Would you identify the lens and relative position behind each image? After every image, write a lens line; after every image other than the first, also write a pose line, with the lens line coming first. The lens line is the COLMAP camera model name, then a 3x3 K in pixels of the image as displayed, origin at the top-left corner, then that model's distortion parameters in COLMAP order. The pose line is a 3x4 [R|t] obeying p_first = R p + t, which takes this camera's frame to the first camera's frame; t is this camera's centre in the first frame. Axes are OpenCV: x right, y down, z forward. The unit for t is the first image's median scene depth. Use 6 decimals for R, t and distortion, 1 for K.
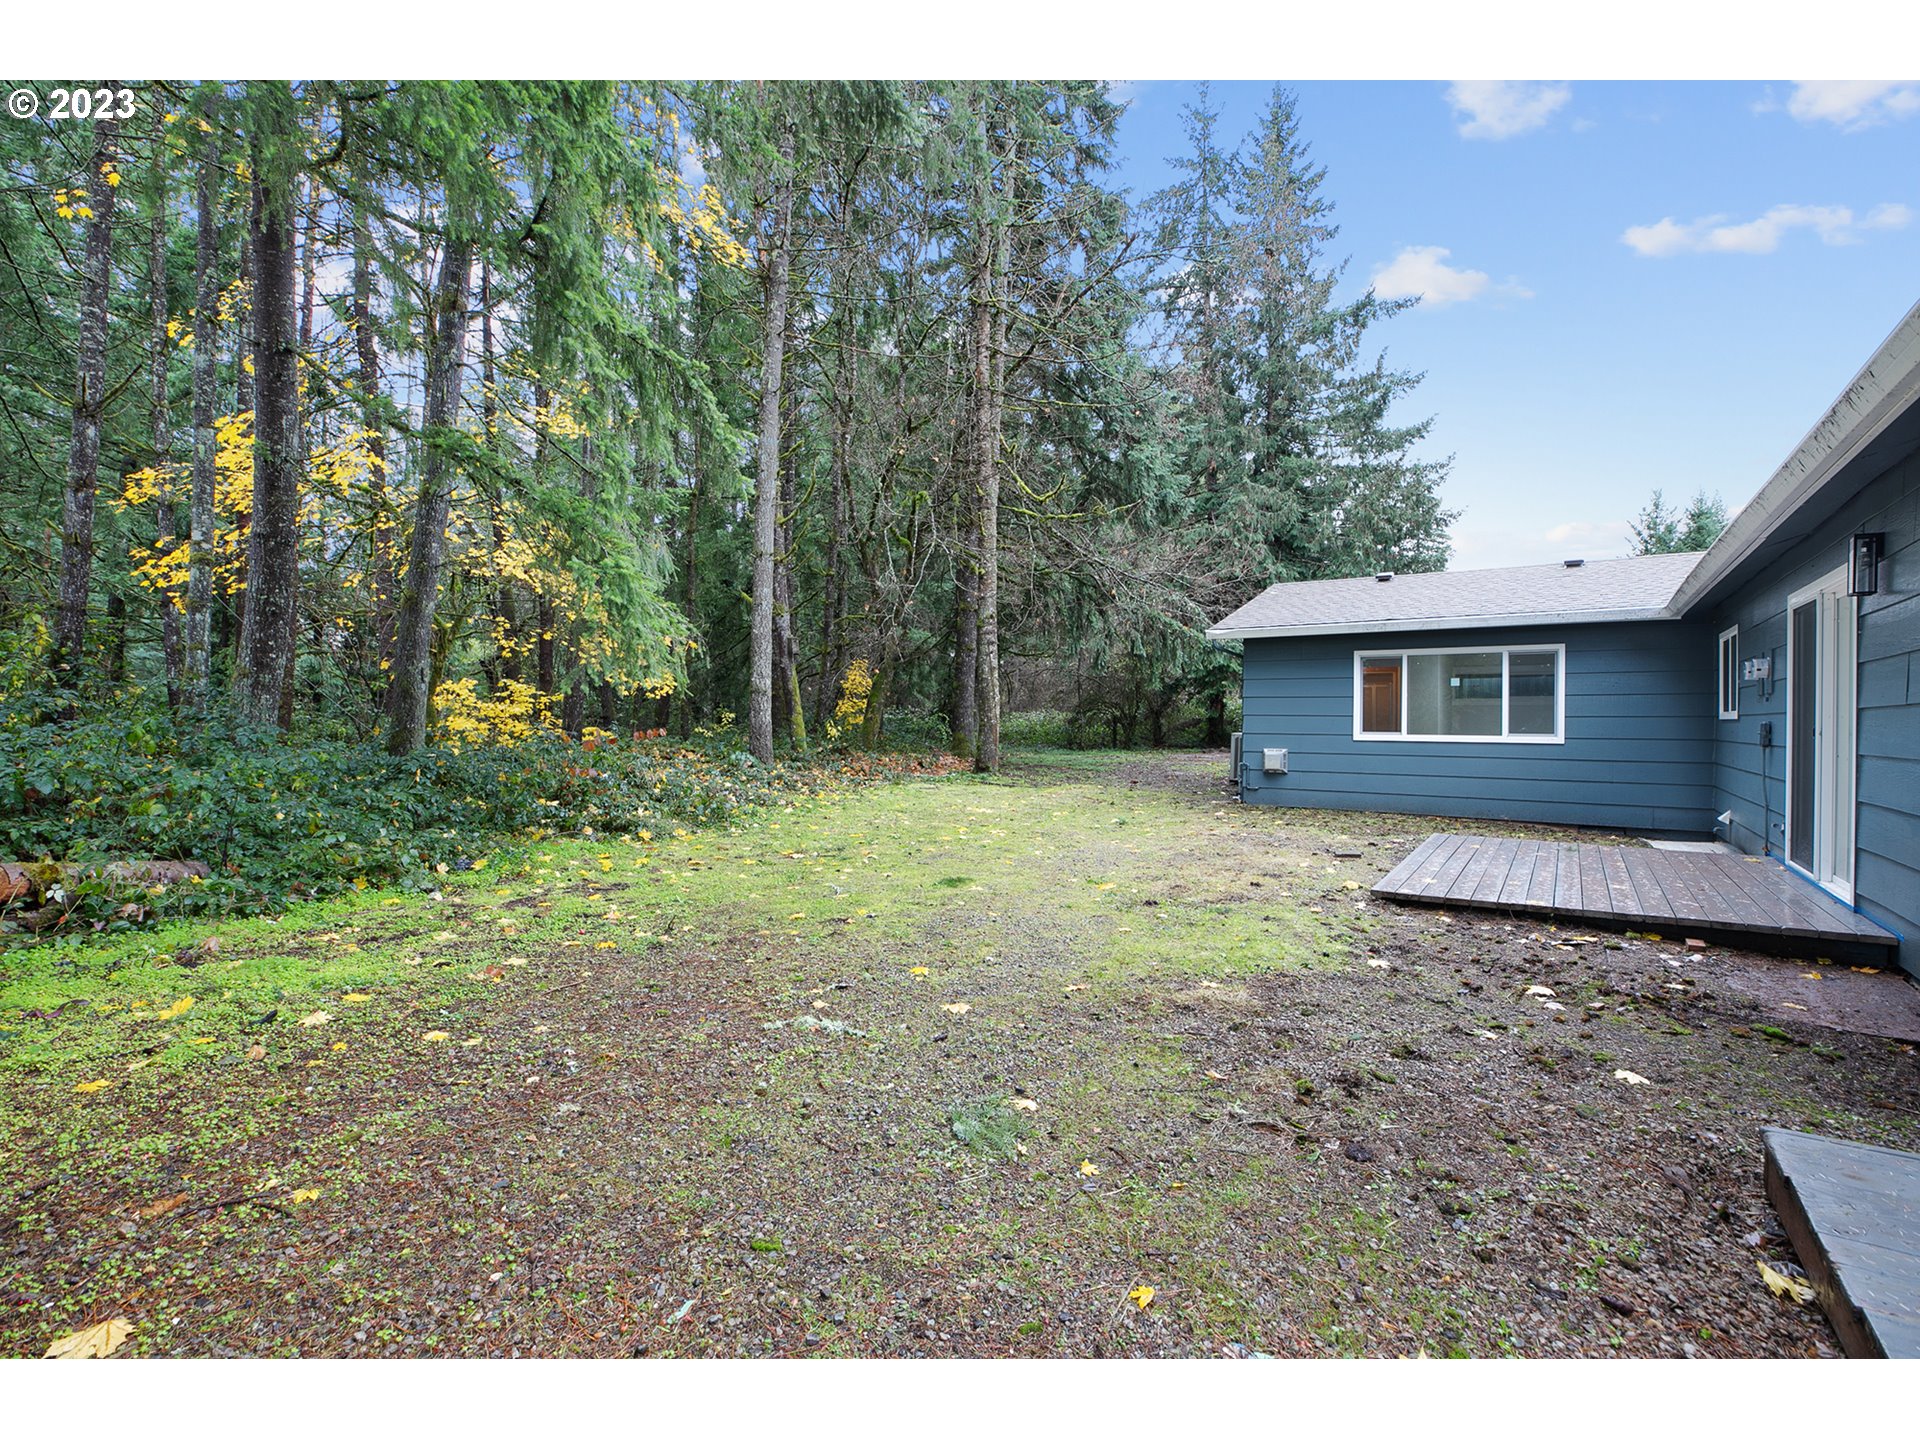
lens RADIAL K [[856.1, 0, 960.0], [0, 856.1, 723.5], [0, 0, 1]] dist [0.000789, -0.000365]
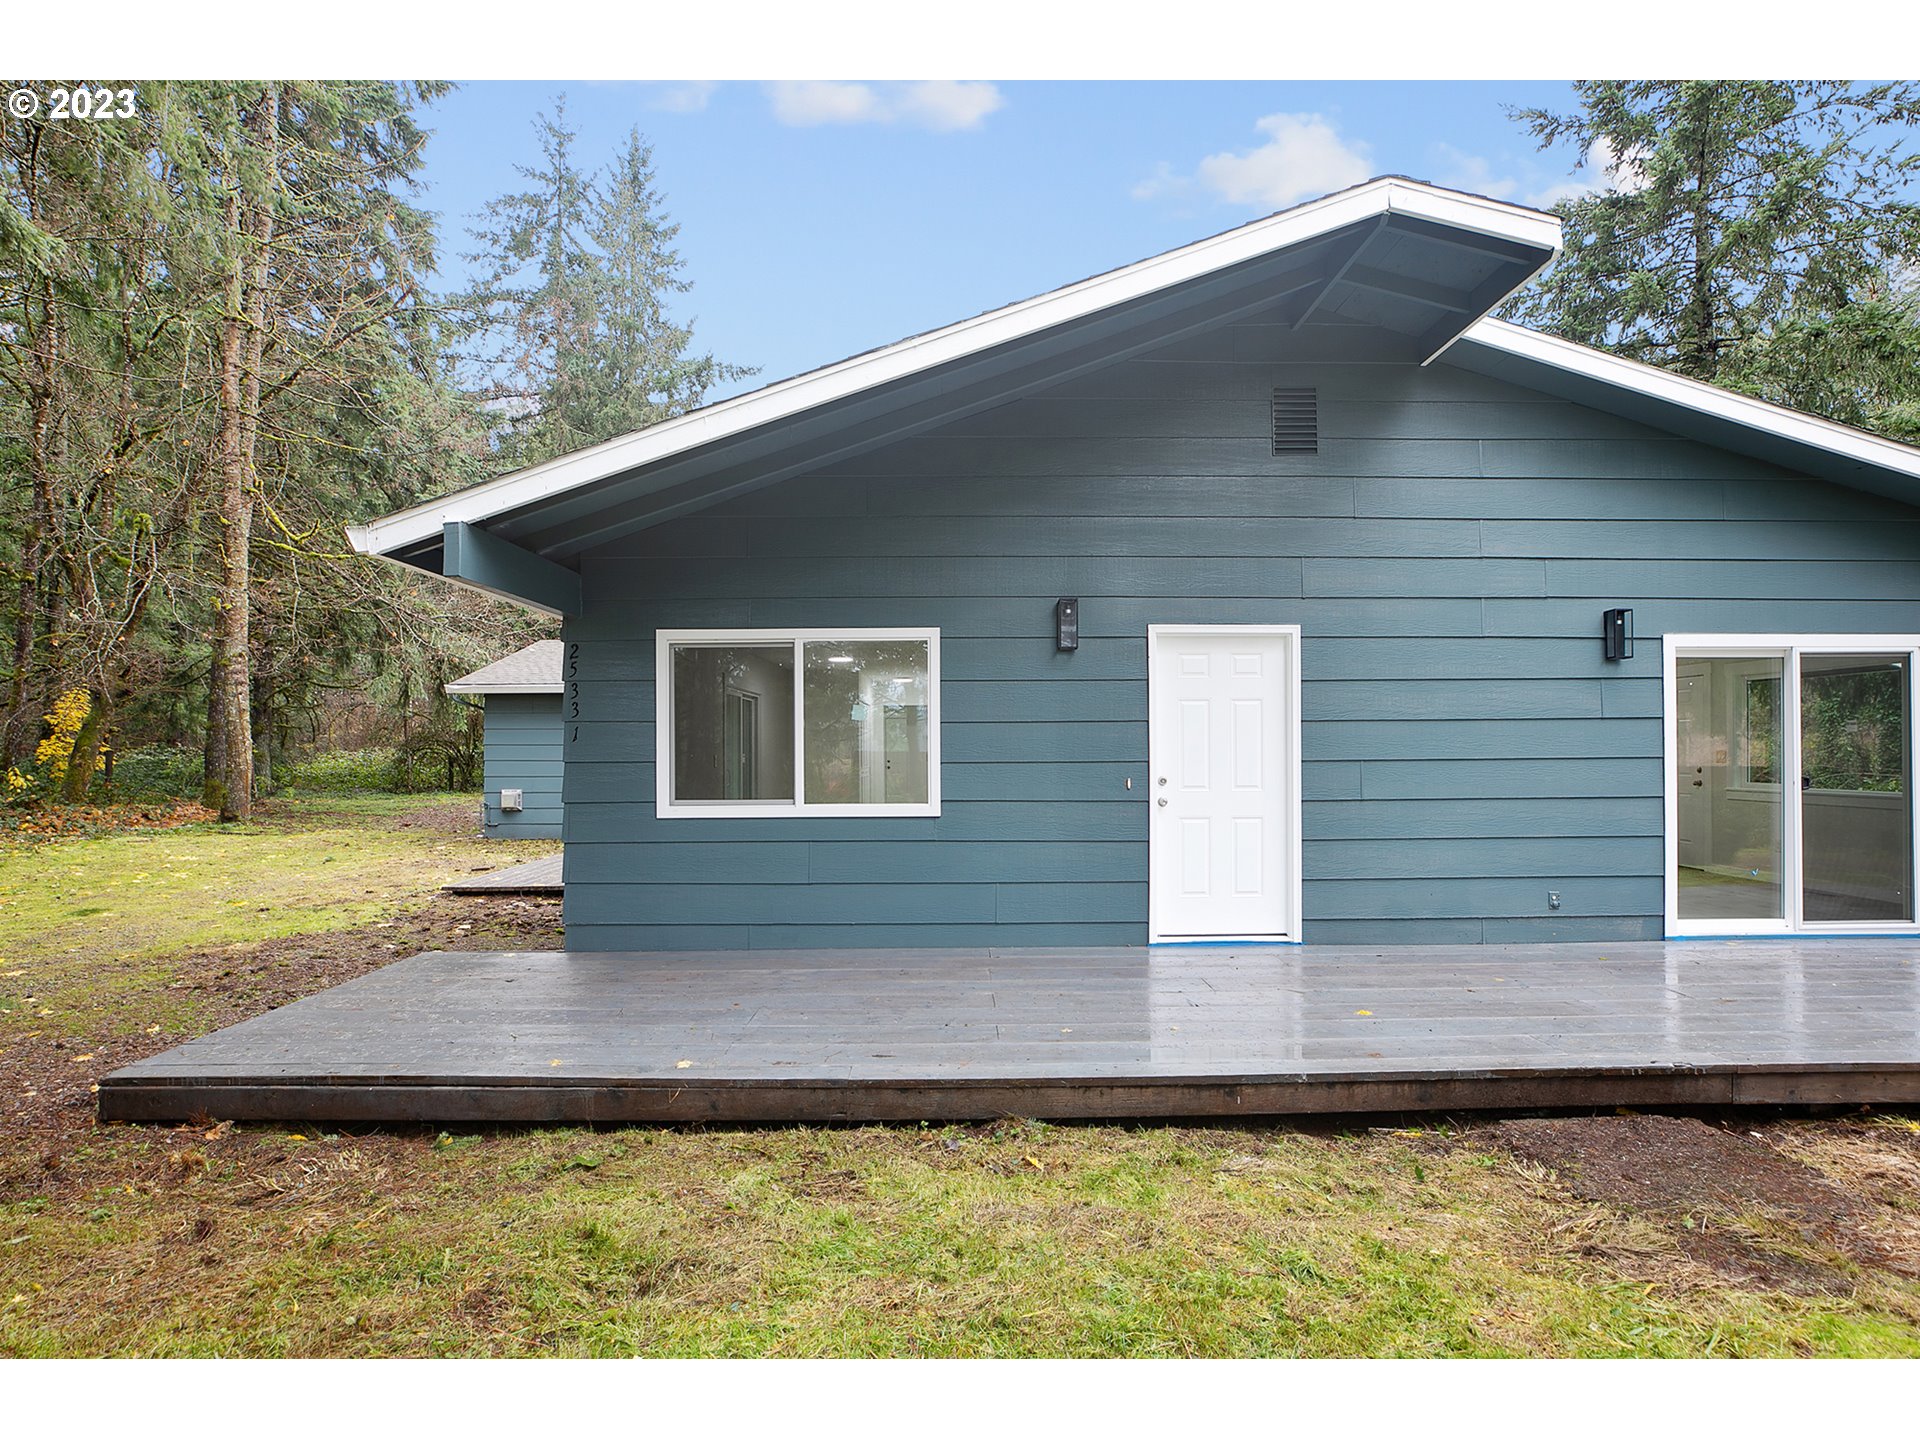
lens RADIAL K [[983.0, 0, 952.1], [0, 983.0, 743.4], [0, 0, 1]] dist [-0.007866, -0.000608]
pose [[0.836886, -0.003176, 0.547368, 0.067433], [0.010959, 0.999880, -0.010954, -0.005569], [-0.547268, 0.015165, 0.836820, -0.208585]]
